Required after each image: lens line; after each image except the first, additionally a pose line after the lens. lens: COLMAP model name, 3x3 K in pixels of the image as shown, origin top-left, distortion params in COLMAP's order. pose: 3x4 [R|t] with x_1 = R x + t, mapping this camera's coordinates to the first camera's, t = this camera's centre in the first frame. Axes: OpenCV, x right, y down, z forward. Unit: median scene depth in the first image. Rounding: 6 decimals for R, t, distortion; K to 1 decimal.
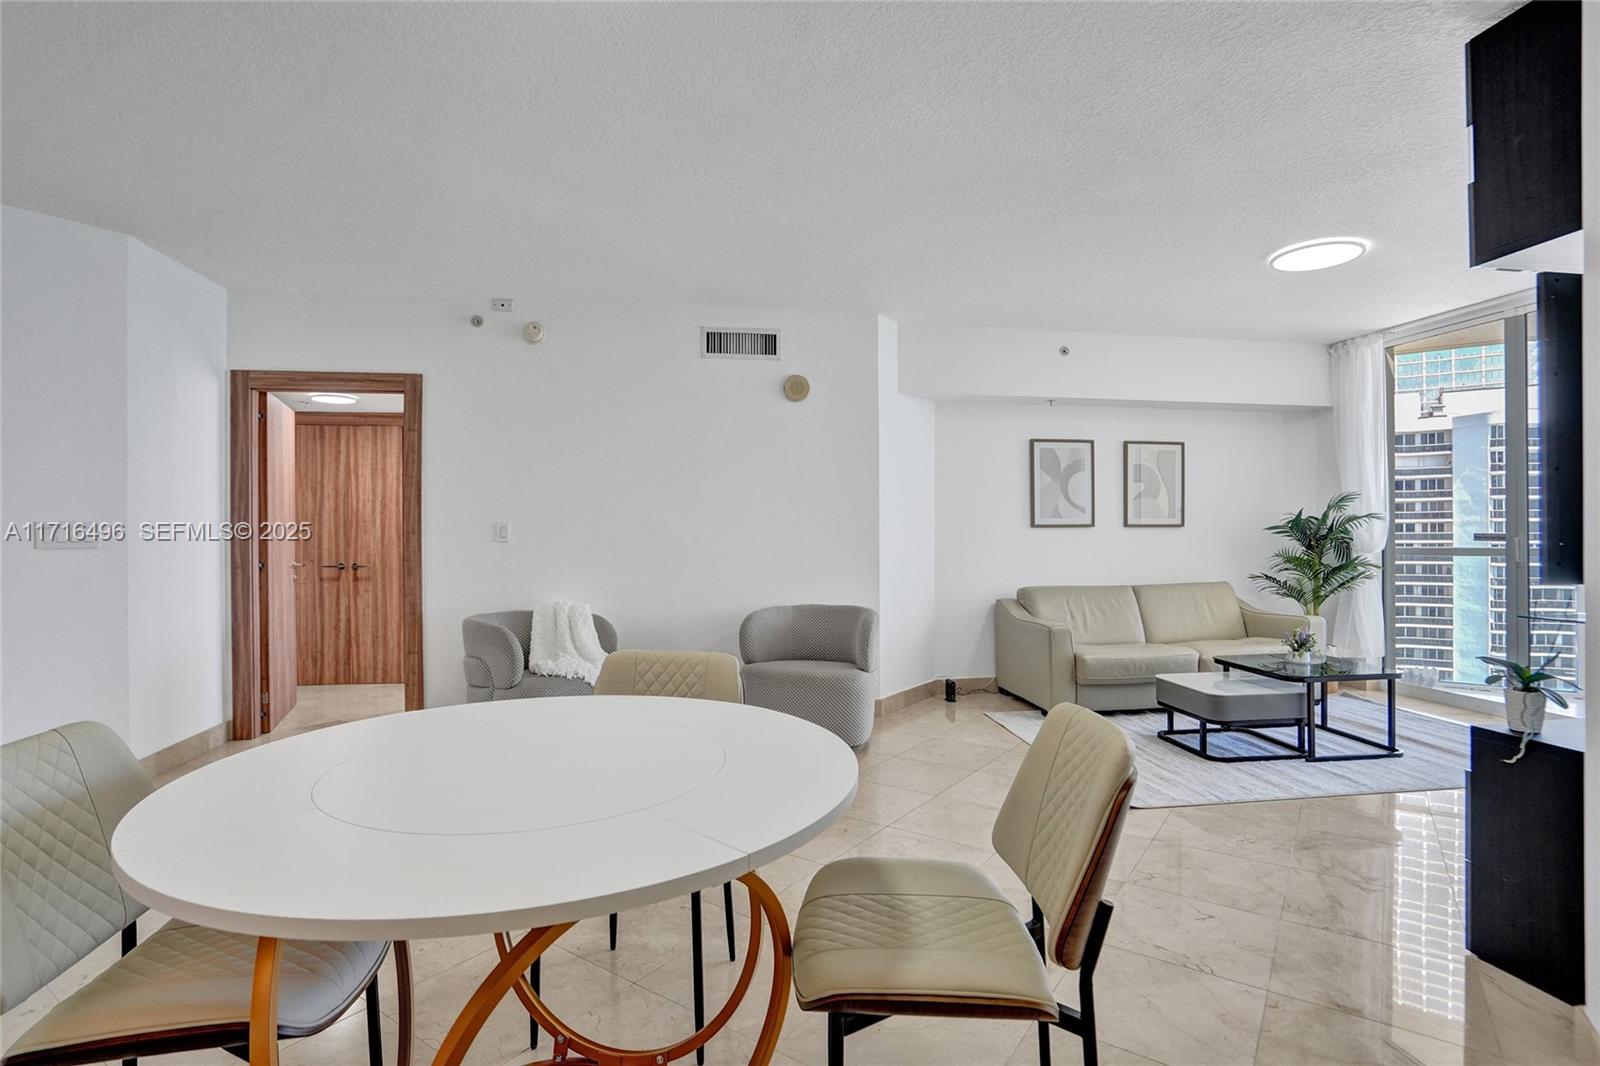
lens RADIAL K [[787.9, 0, 793.1], [0, 787.9, 530.6], [0, 0, 1]] dist [-0.044863, 0.018988]
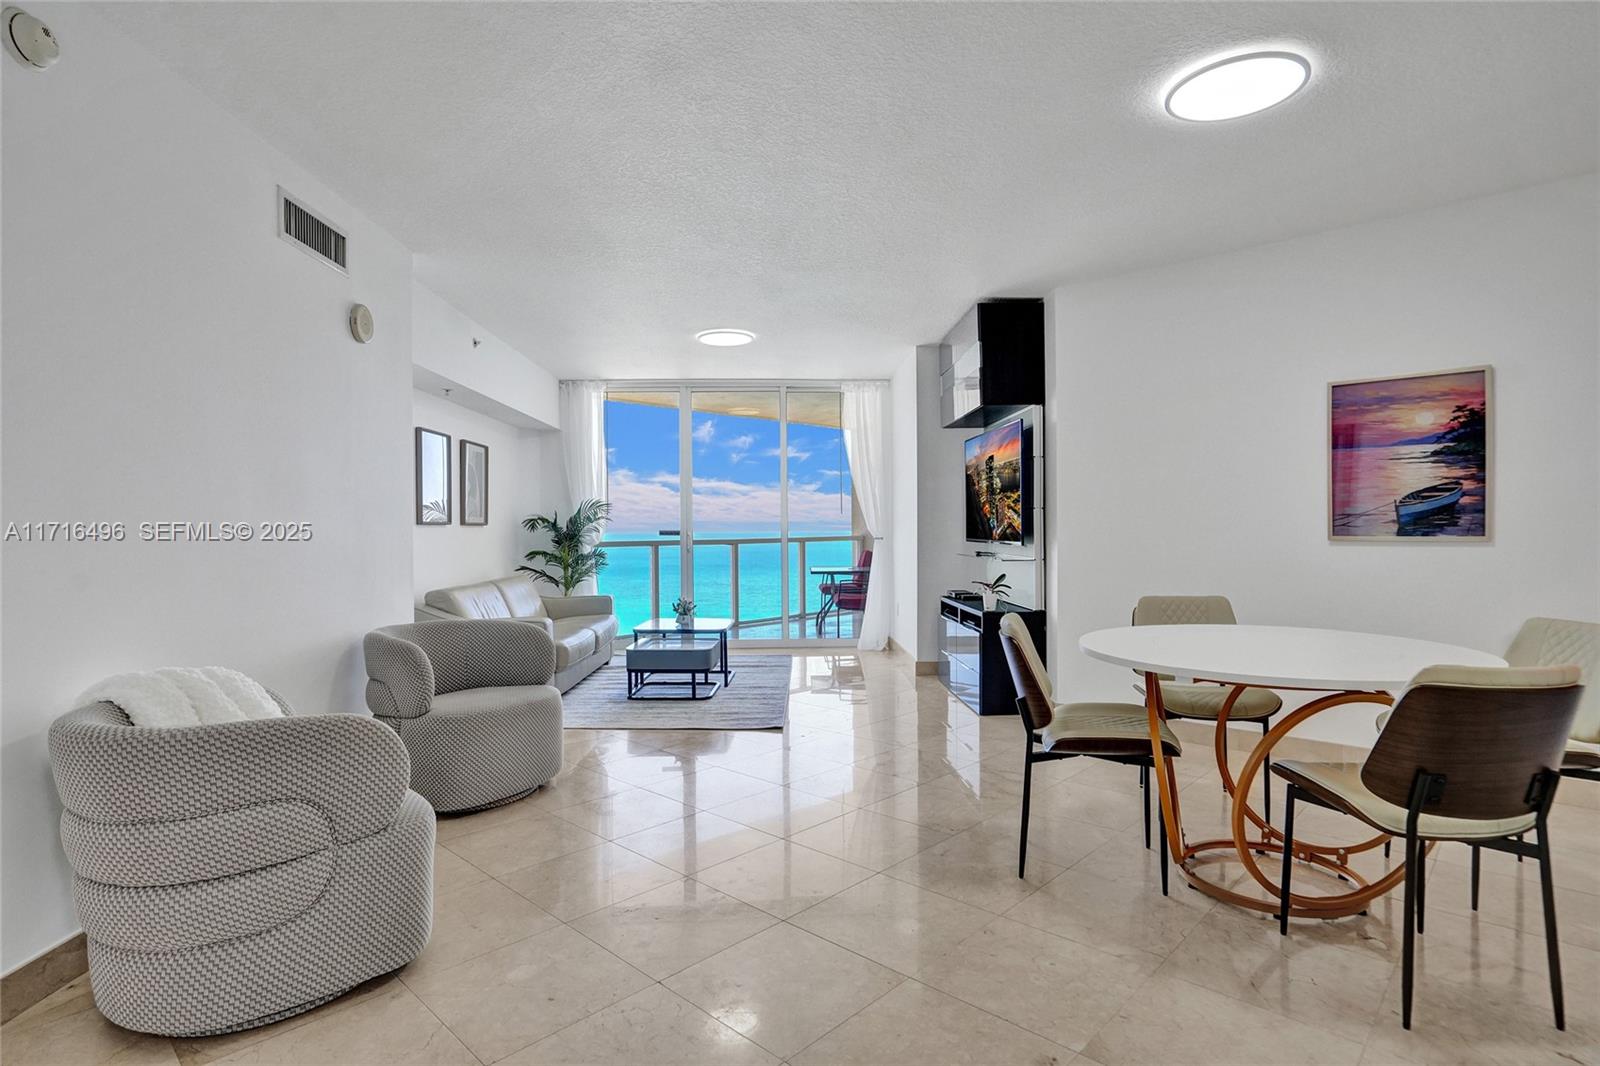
lens RADIAL K [[829.8, 0, 790.6], [0, 829.8, 525.5], [0, 0, 1]] dist [-0.016334, 0.000269]
pose [[0.154852, 0.009483, 0.987892, -0.587488], [0.004858, 0.999935, -0.010360, 0.009838], [-0.987926, 0.006403, 0.154796, 0.443389]]
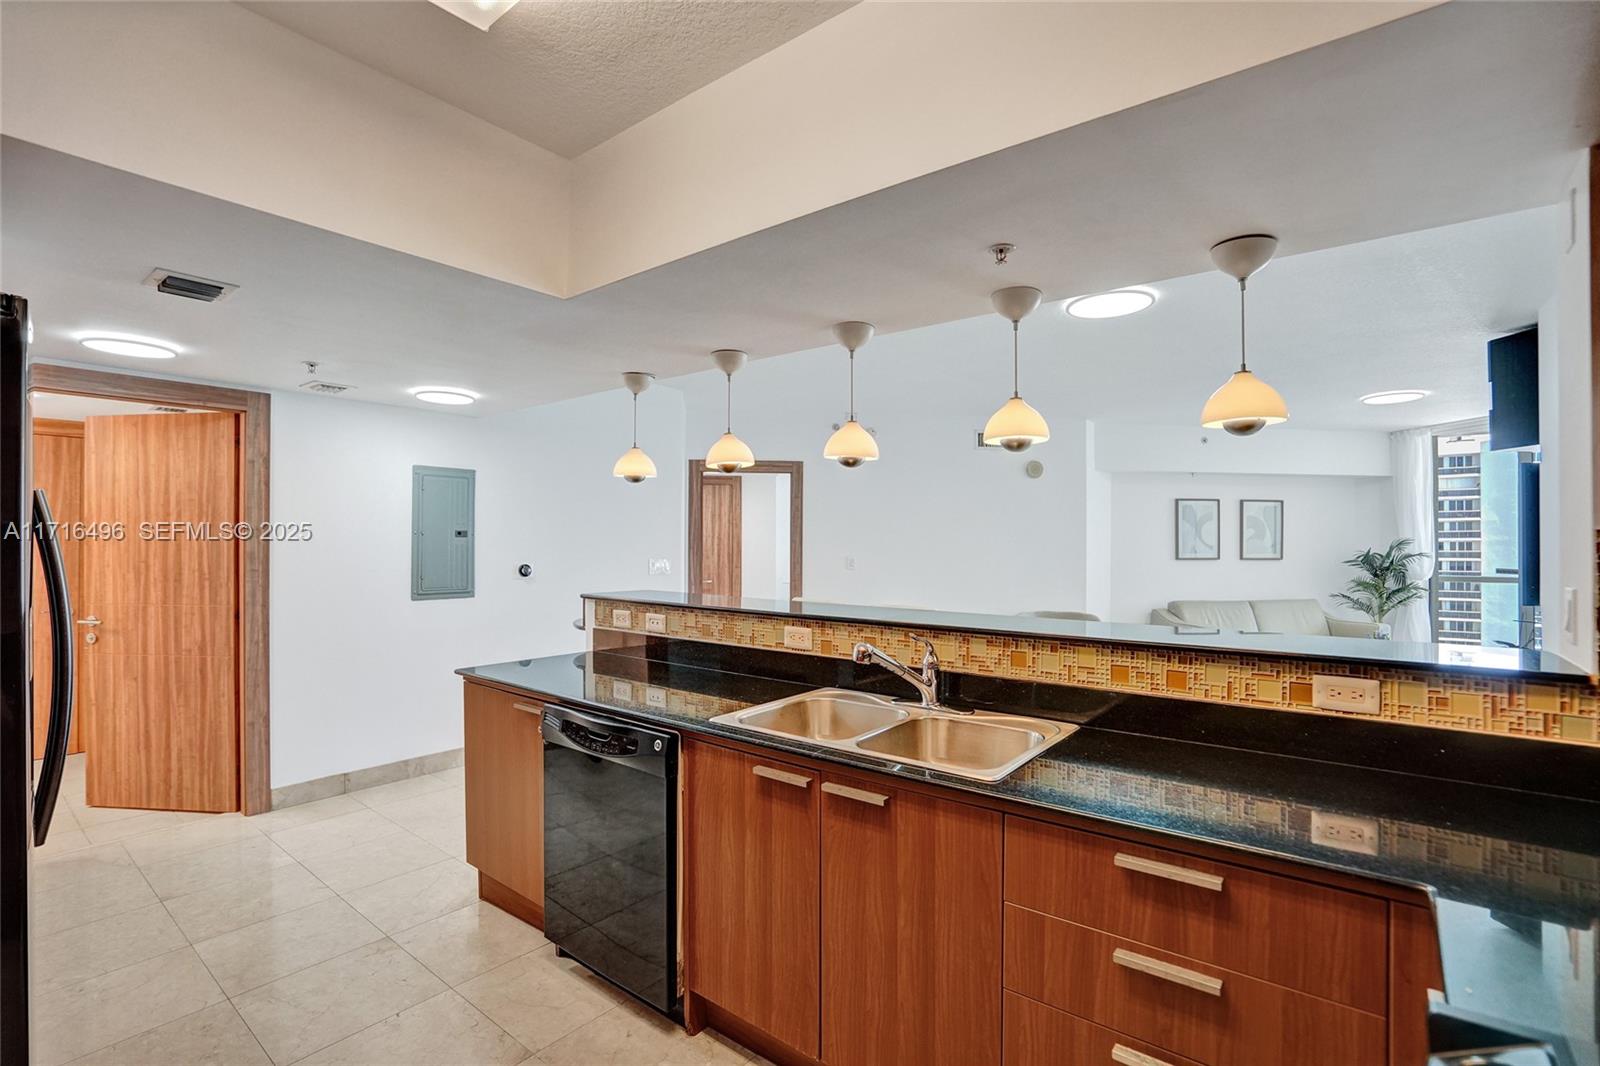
lens RADIAL K [[719.9, 0, 832.4], [0, 719.9, 536.4], [0, 0, 1]] dist [-0.003456, -0.000287]
pose [[0.999619, 0.008335, -0.026323, -0.307010], [-0.008594, 0.999916, -0.009744, -0.029628], [0.026240, 0.009967, 0.999606, -0.358198]]
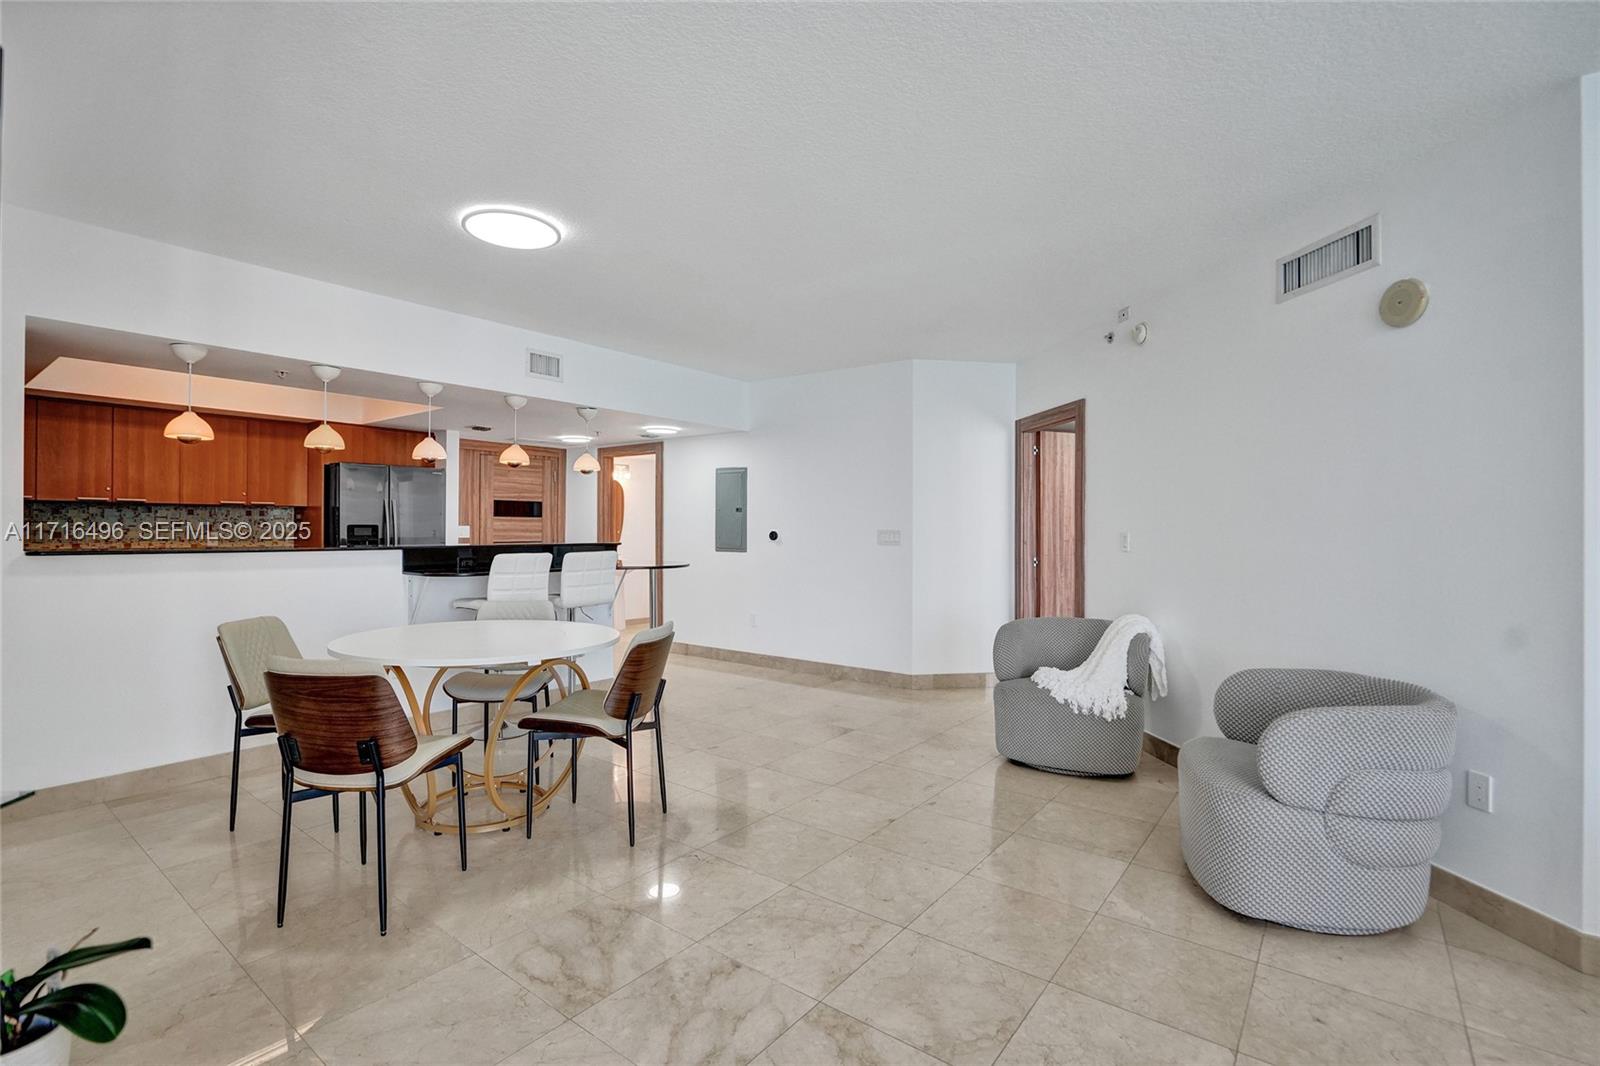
lens RADIAL K [[761.1, 0, 785.2], [0, 761.1, 529.5], [0, 0, 1]] dist [-0.001782, 0.000899]
pose [[-0.038996, 0.008213, -0.999206, 0.507759], [-0.007723, 0.999934, 0.008520, -0.015306], [0.999210, 0.008049, -0.038930, 0.503561]]
